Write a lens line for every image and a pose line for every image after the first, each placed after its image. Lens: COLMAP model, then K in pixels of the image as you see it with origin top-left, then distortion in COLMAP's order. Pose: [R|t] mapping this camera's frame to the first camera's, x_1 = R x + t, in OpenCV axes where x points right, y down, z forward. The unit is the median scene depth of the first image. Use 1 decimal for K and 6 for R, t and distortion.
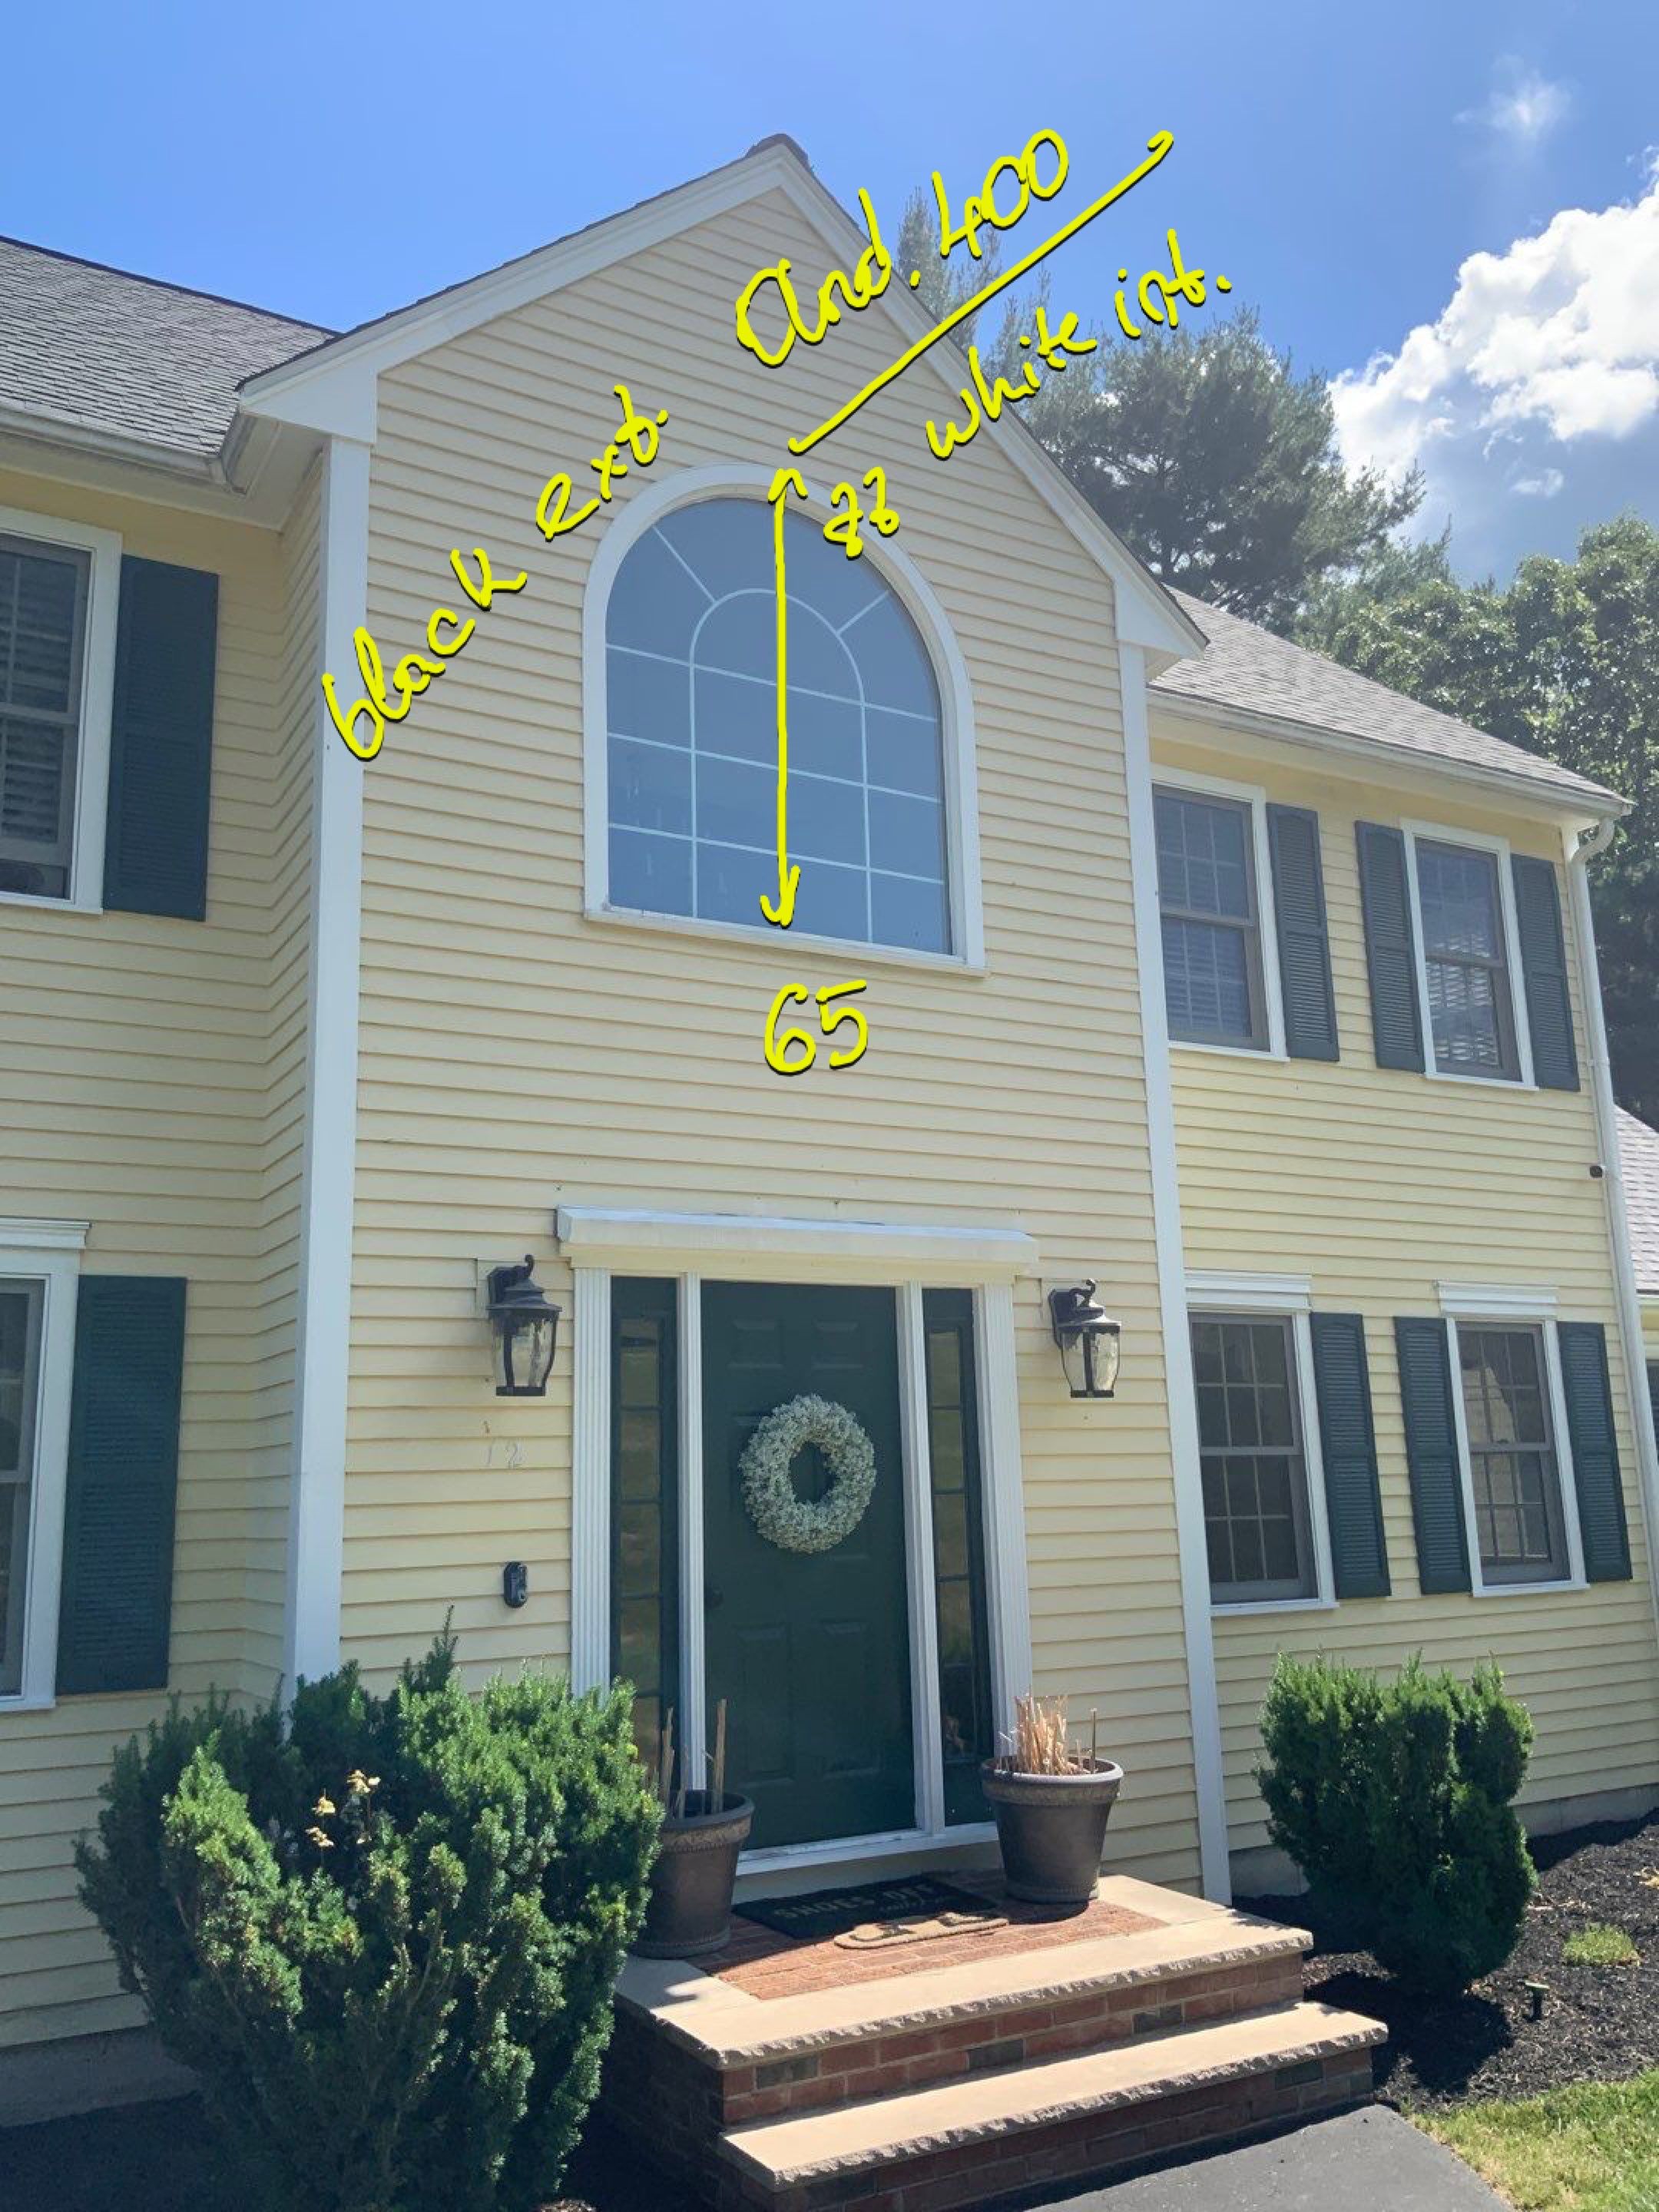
lens RADIAL K [[1799.8, 0, 829.5], [0, 1799.8, 1106.0], [0, 0, 1]] dist [0.094264, -0.187229]
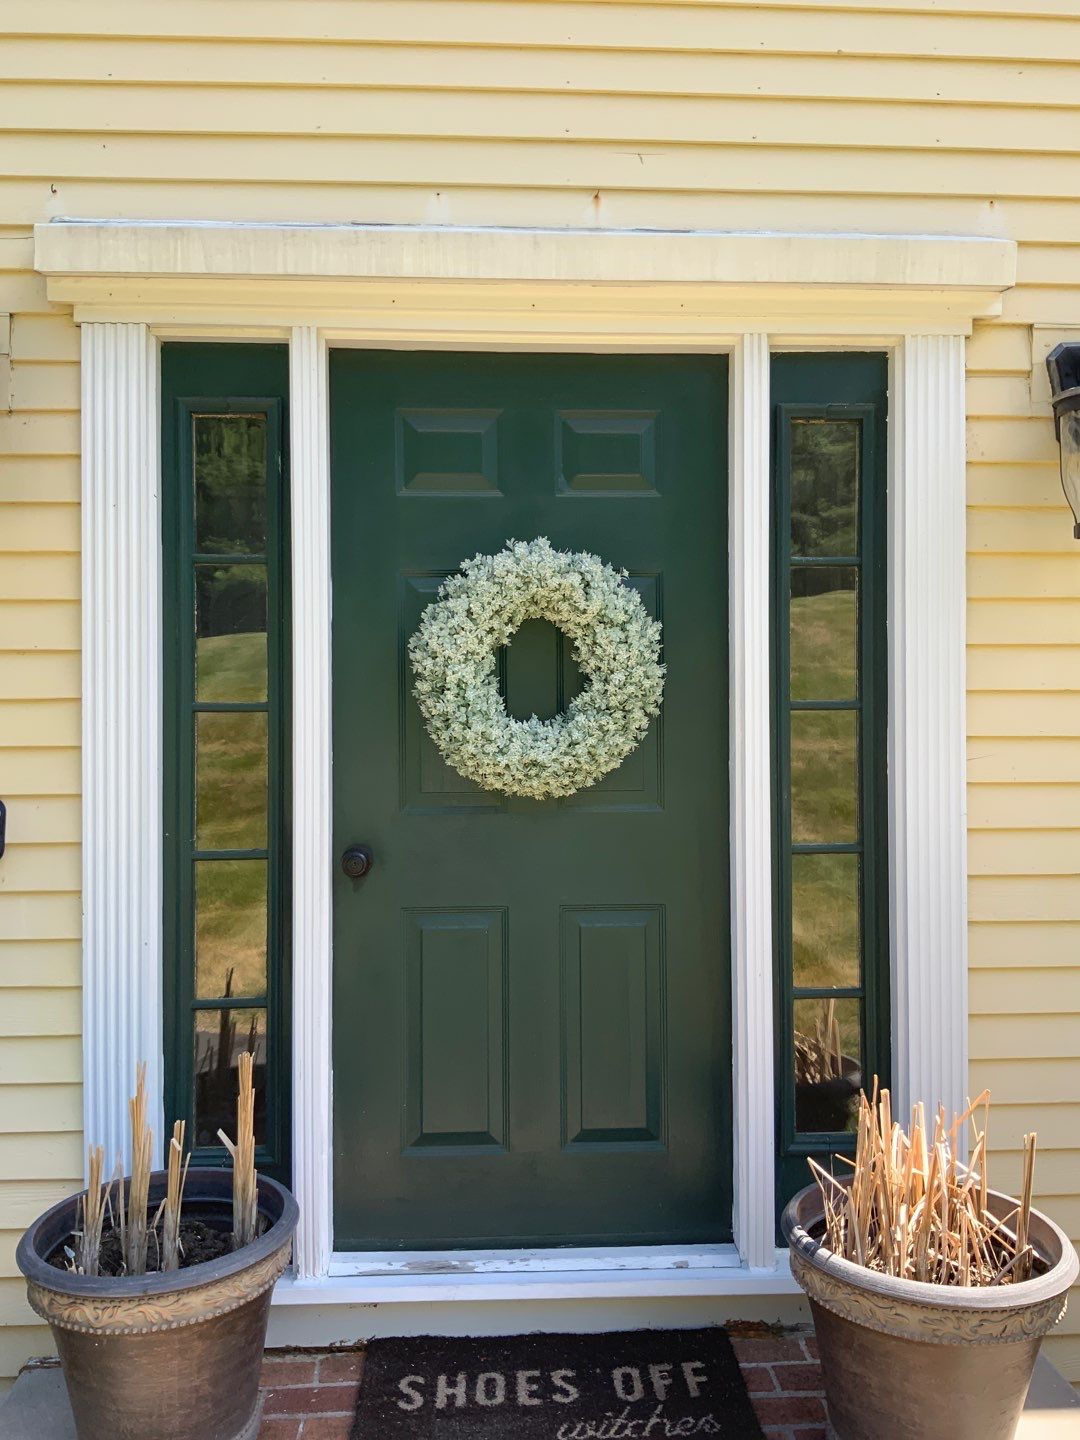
lens RADIAL K [[1171.7, 0, 540.0], [0, 1171.7, 720.0], [0, 0, 1]] dist [0.094264, -0.187229]
pose [[0.889931, 0.026114, -0.455348, 0.167032], [0.074194, 0.976773, 0.201023, 0.143160], [0.450021, -0.212681, 0.867322, 0.668827]]
